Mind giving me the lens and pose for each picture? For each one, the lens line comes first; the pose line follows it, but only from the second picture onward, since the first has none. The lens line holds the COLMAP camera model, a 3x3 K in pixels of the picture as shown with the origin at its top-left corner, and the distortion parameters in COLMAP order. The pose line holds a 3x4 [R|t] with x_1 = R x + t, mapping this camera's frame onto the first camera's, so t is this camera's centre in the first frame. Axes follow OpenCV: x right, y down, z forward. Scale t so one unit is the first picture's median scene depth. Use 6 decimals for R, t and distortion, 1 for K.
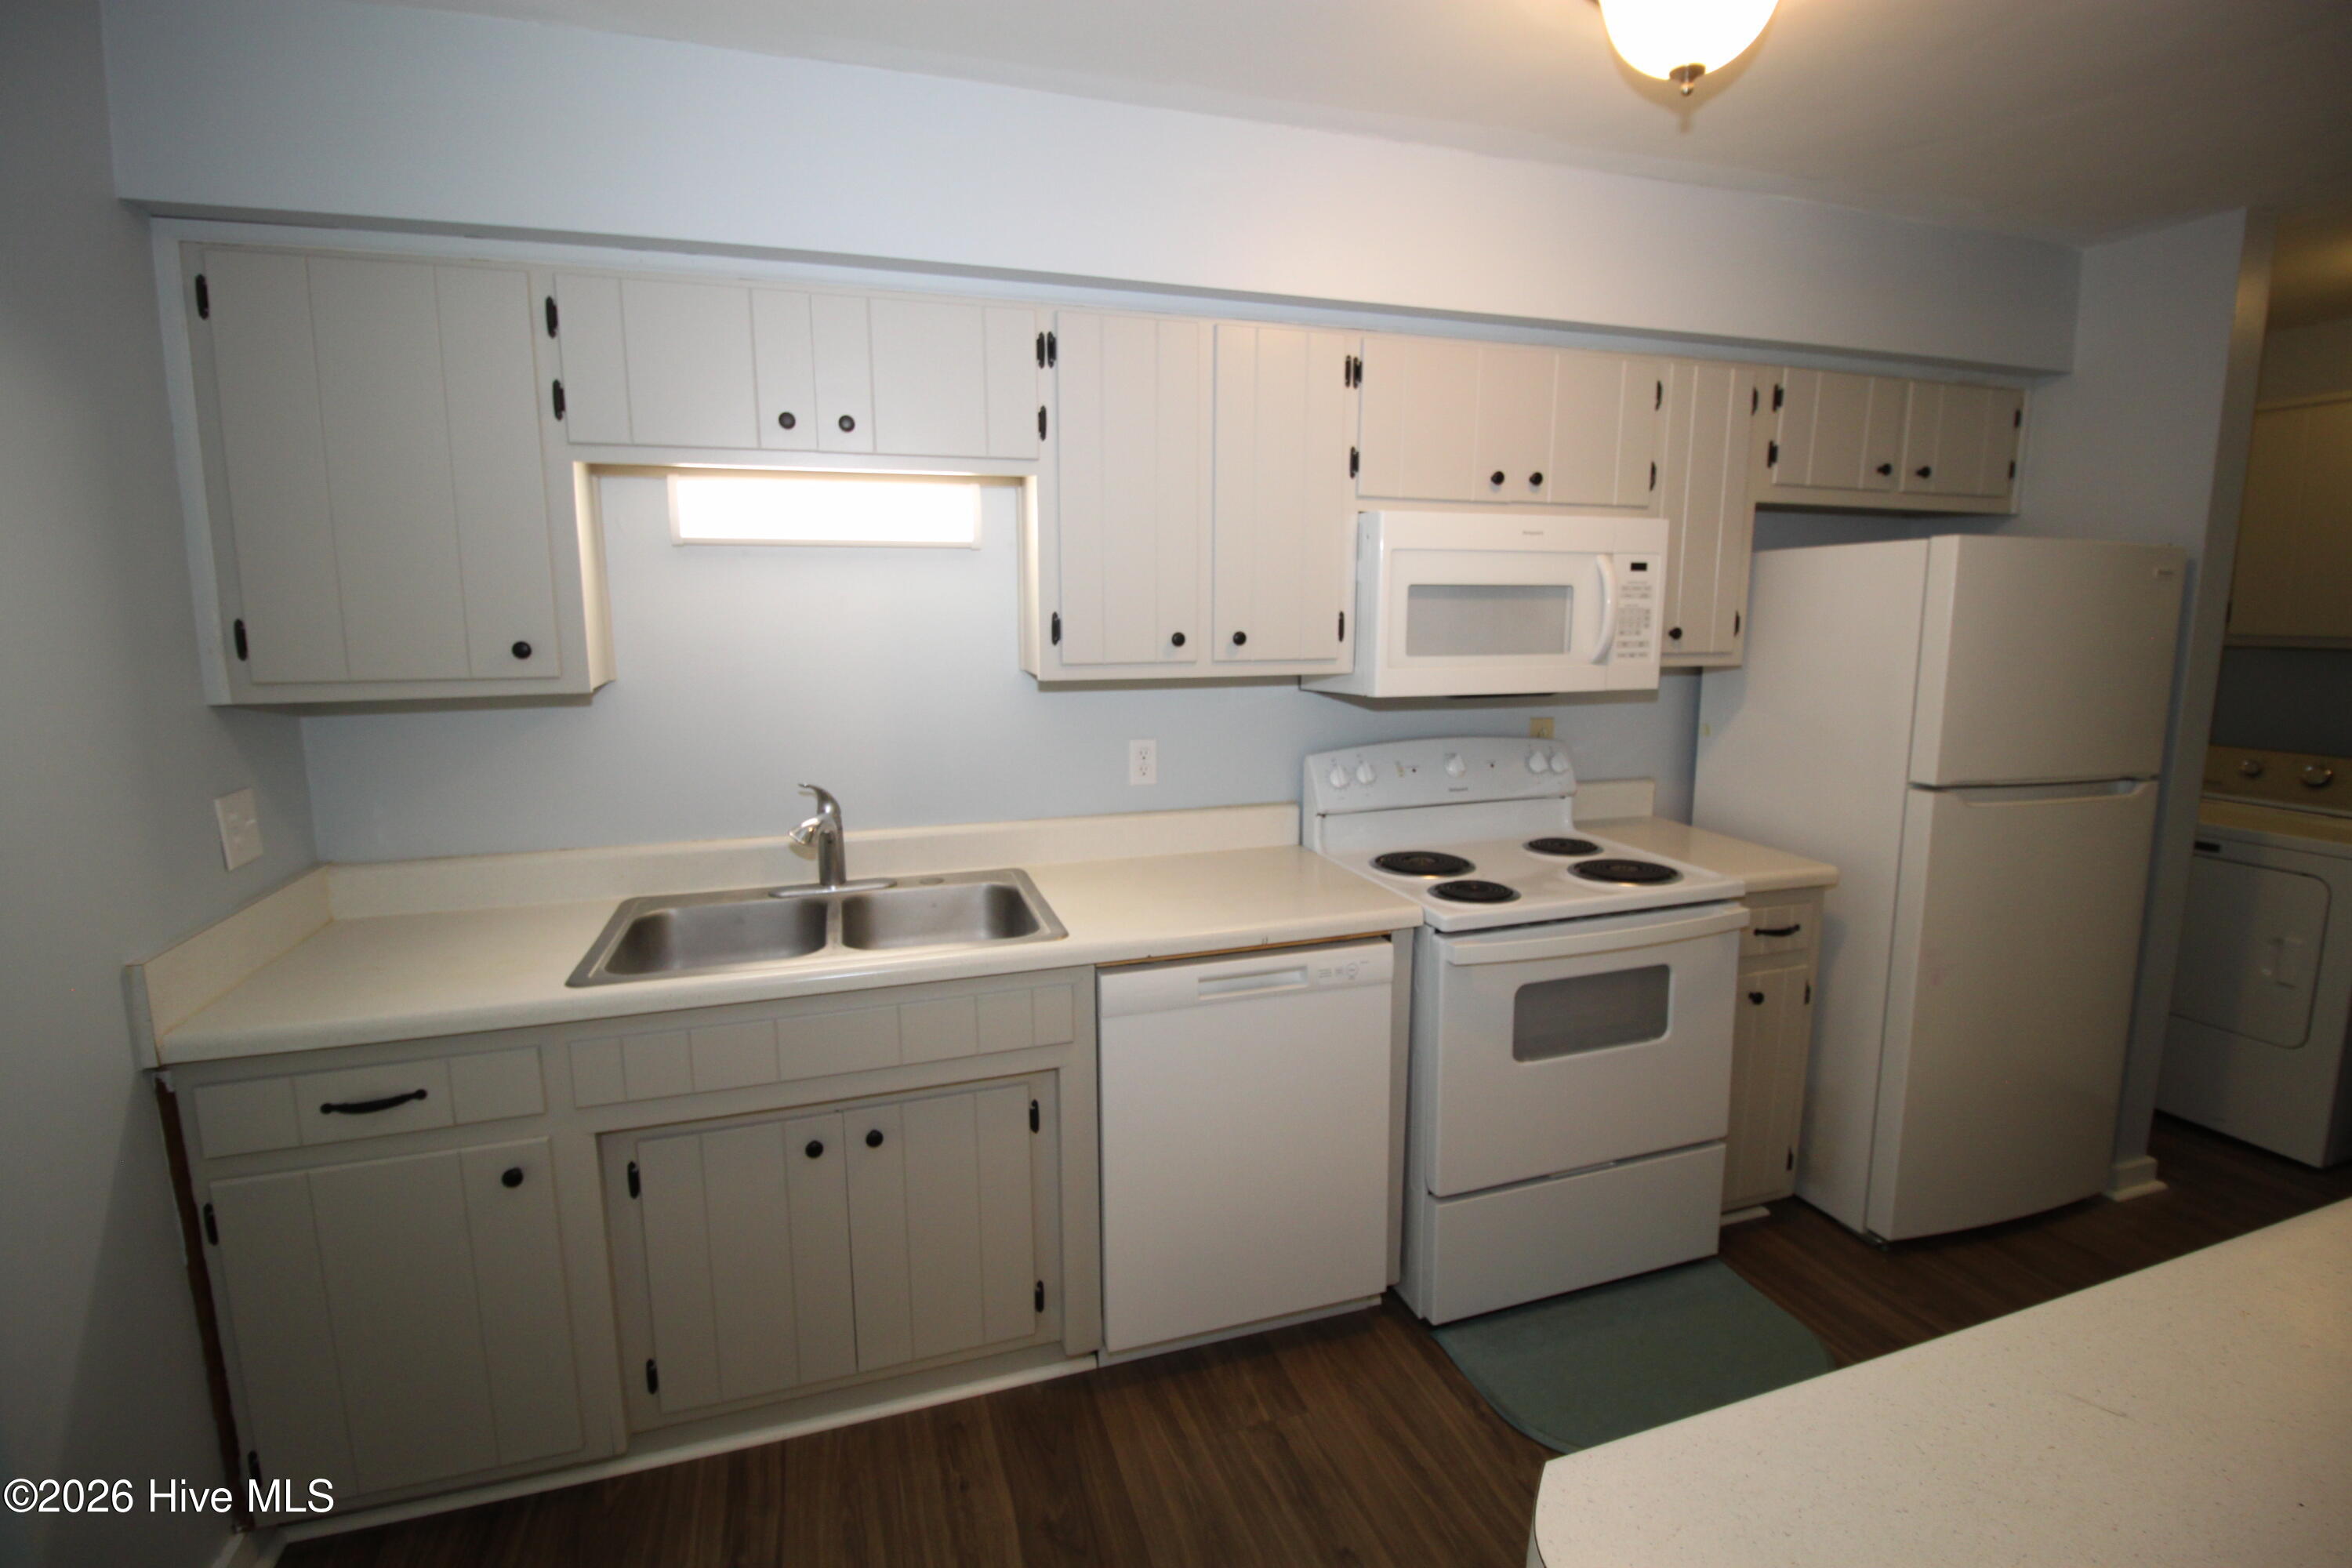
lens RADIAL K [[1089.4, 0, 1193.5], [0, 1089.4, 760.9], [0, 0, 1]] dist [-0.000504, -0.012780]
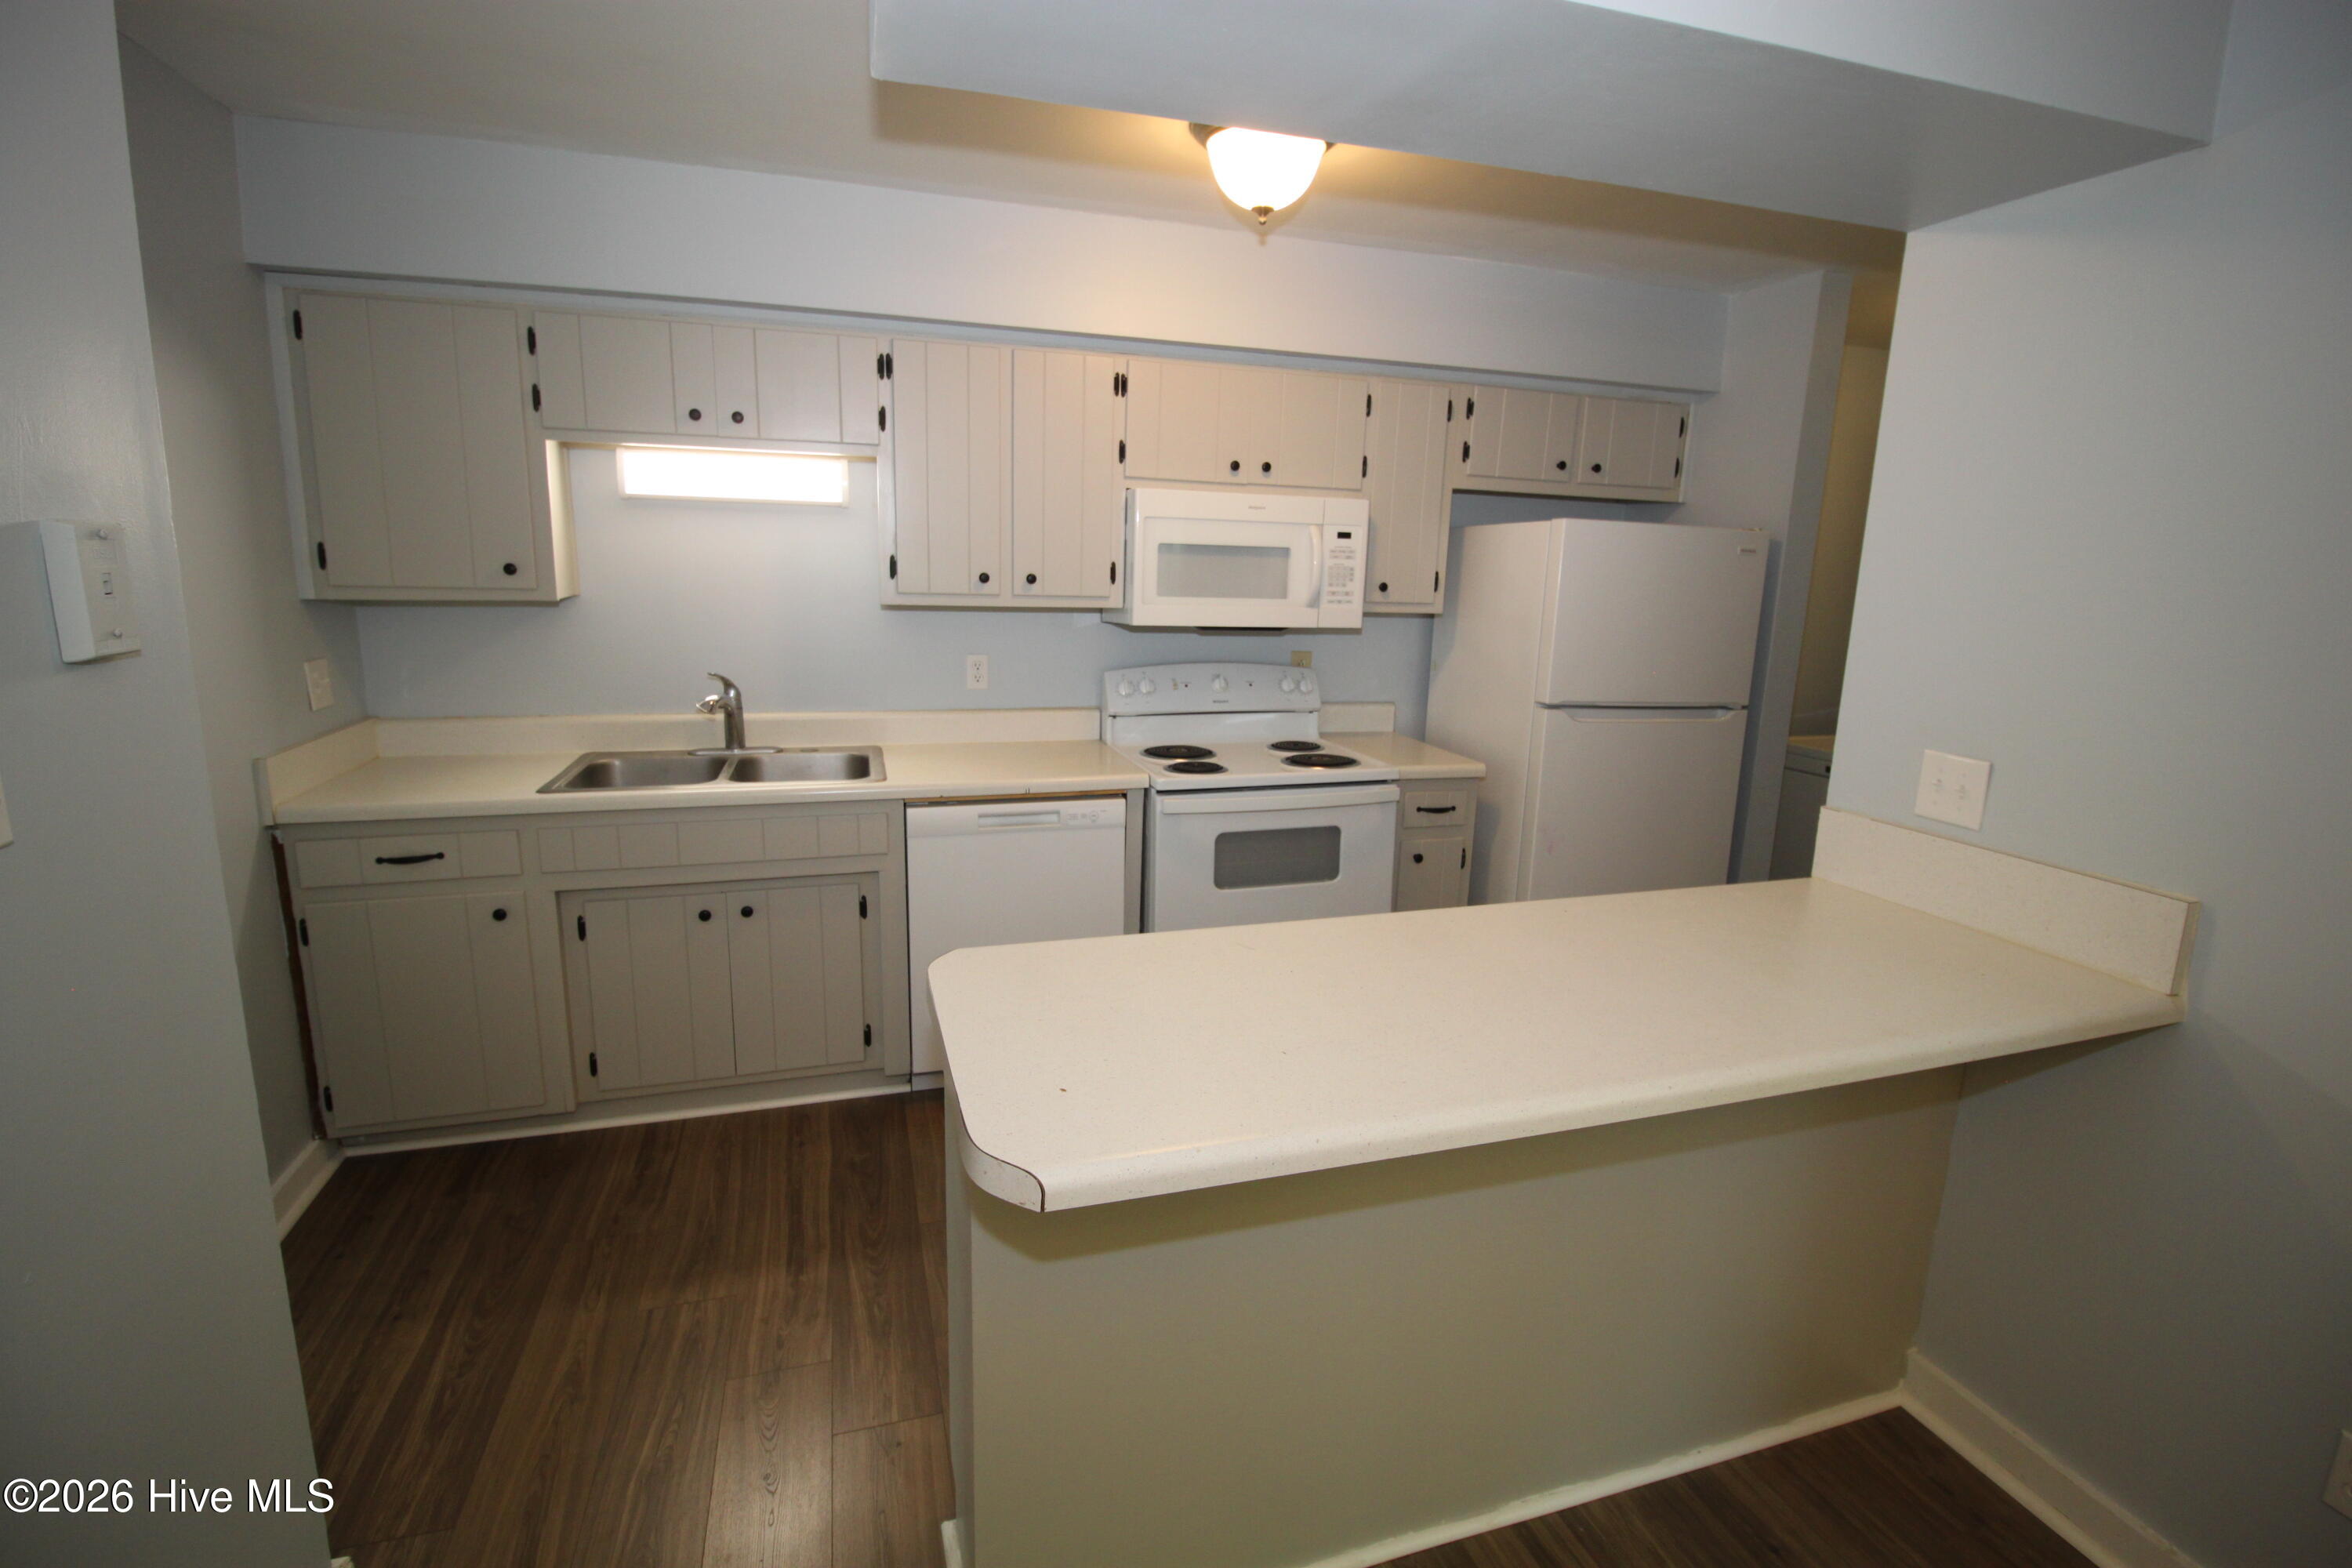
lens RADIAL K [[1086.9, 0, 1191.4], [0, 1086.9, 765.4], [0, 0, 1]] dist [-0.000450, -0.013896]
pose [[0.999495, 0.031004, -0.006978, 0.266612], [-0.030710, 0.998772, 0.038866, 0.064745], [0.008174, -0.038632, 0.999220, -0.387419]]
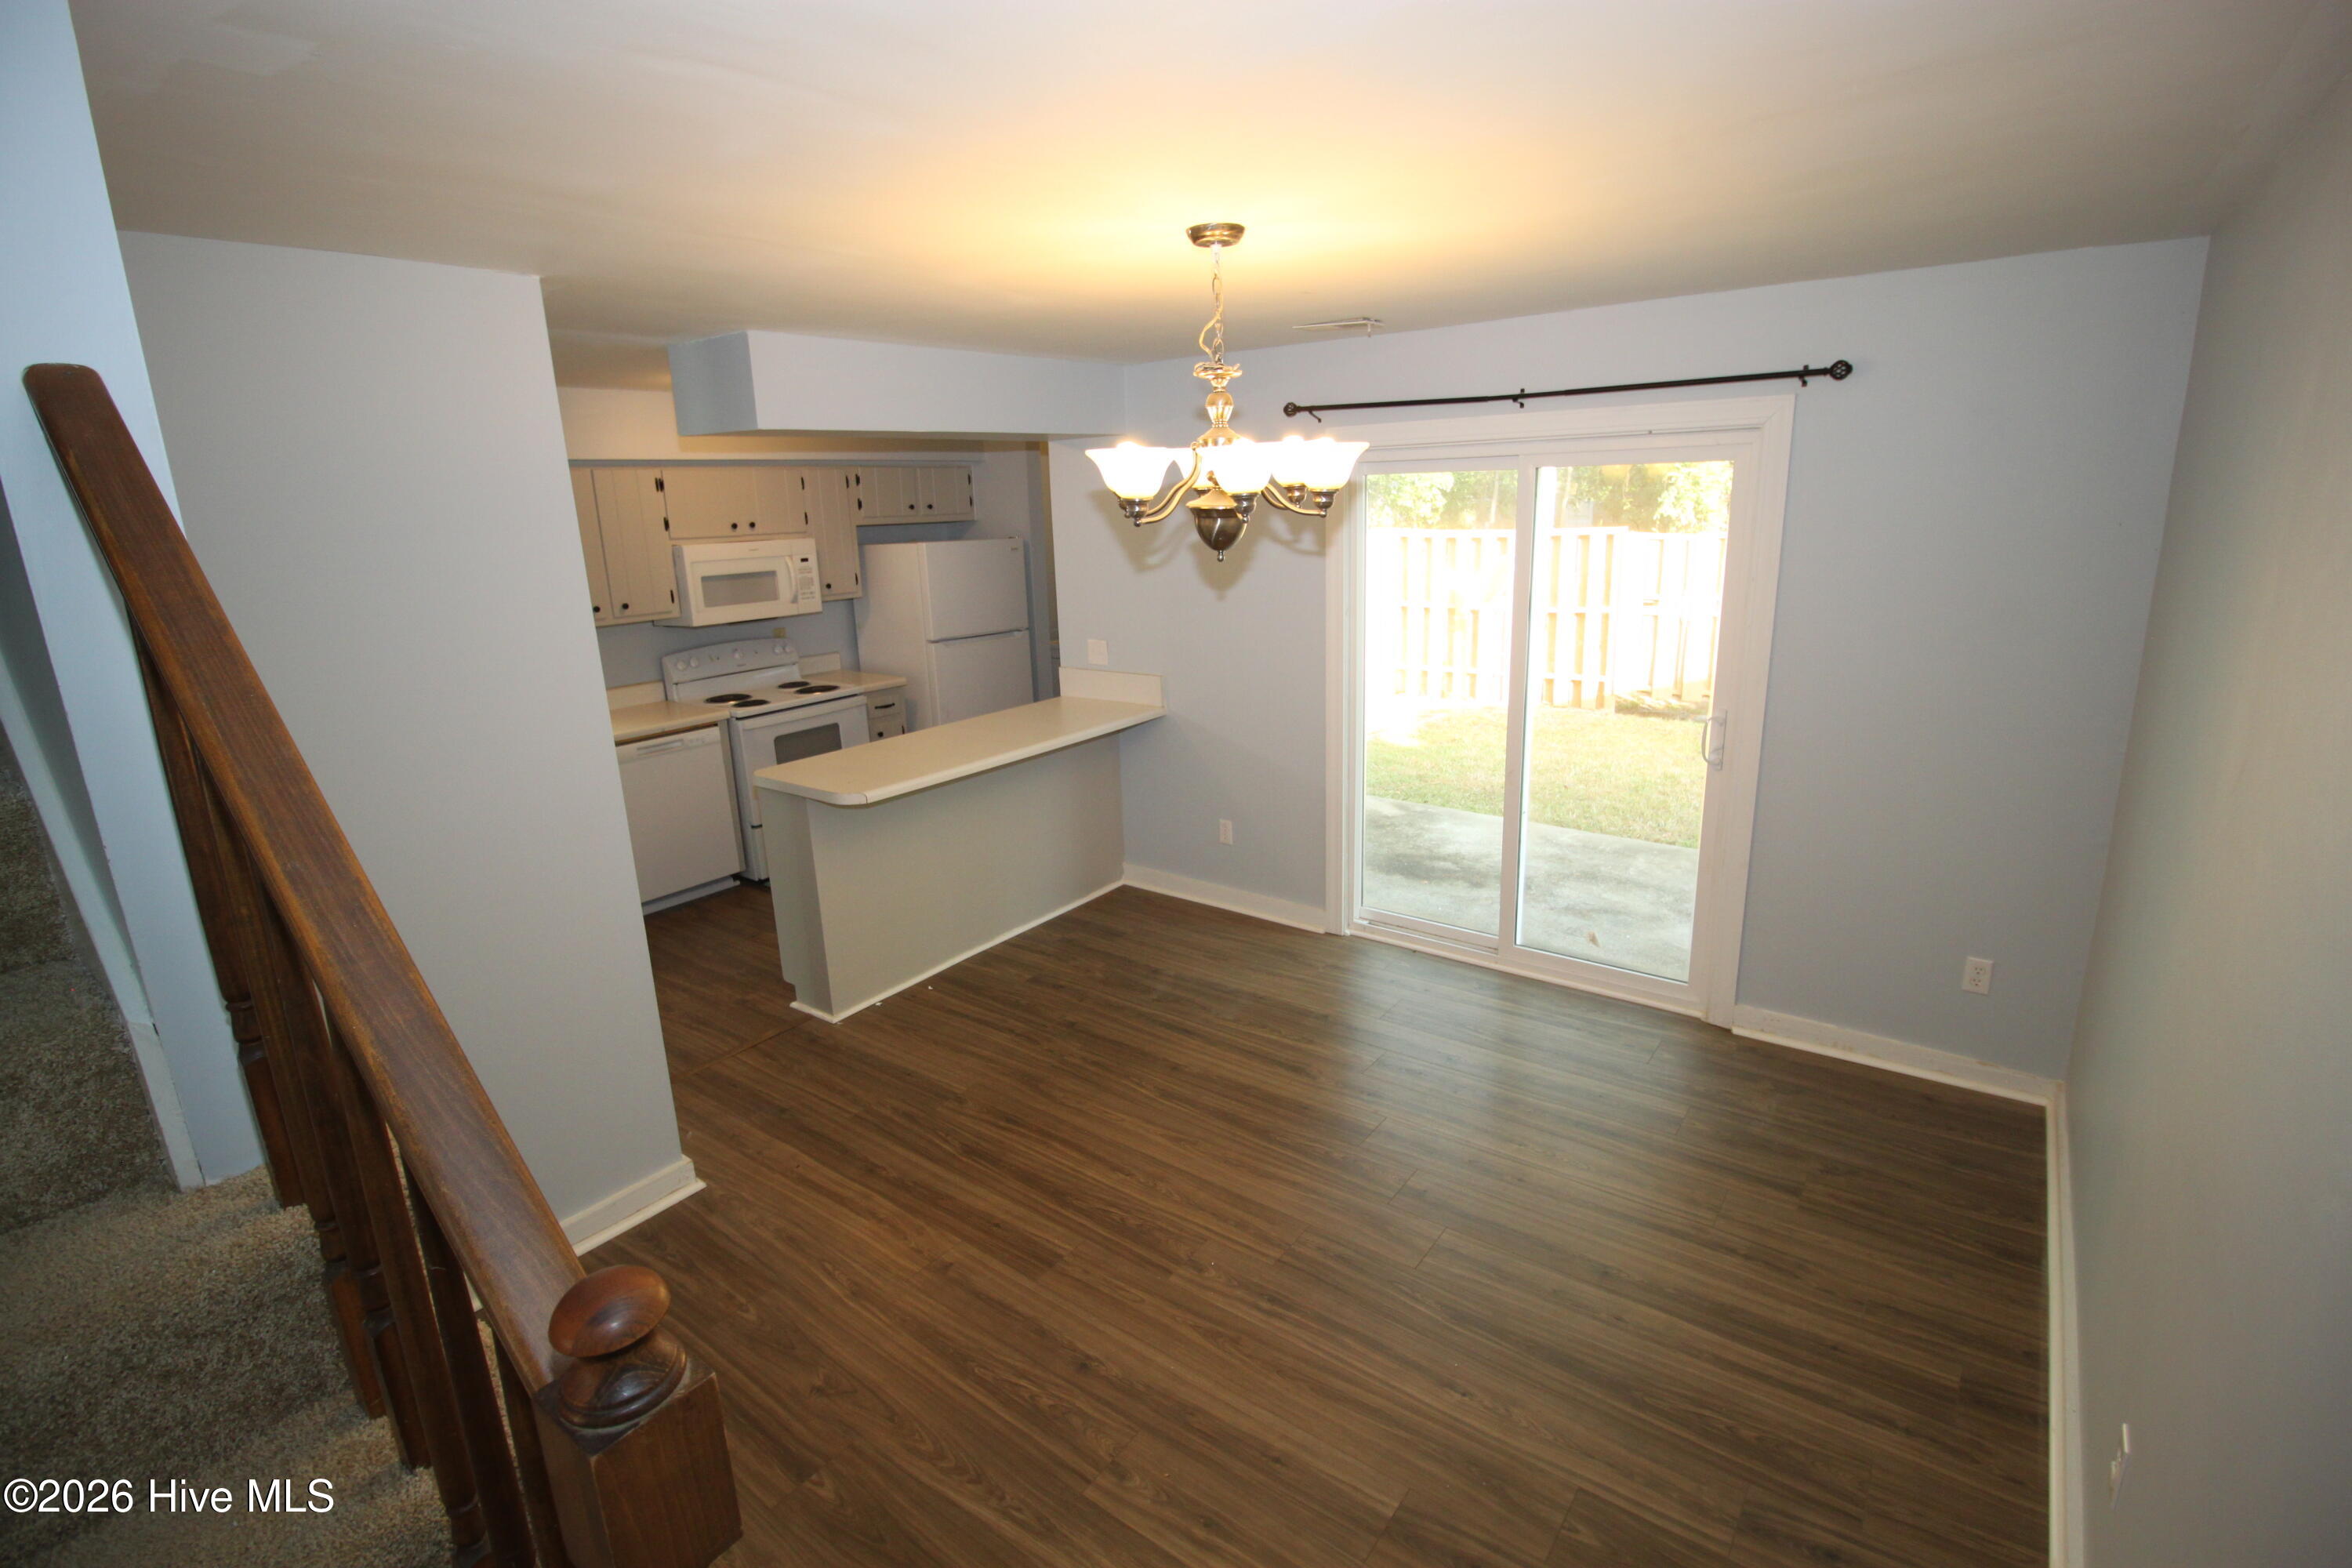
lens RADIAL K [[1086.9, 0, 1191.4], [0, 1086.9, 765.4], [0, 0, 1]] dist [-0.000450, -0.013896]
pose [[0.821339, -0.163625, 0.546469, -0.286108], [0.115925, 0.985866, 0.120956, 0.079312], [-0.558536, -0.035997, 0.828699, -1.580059]]
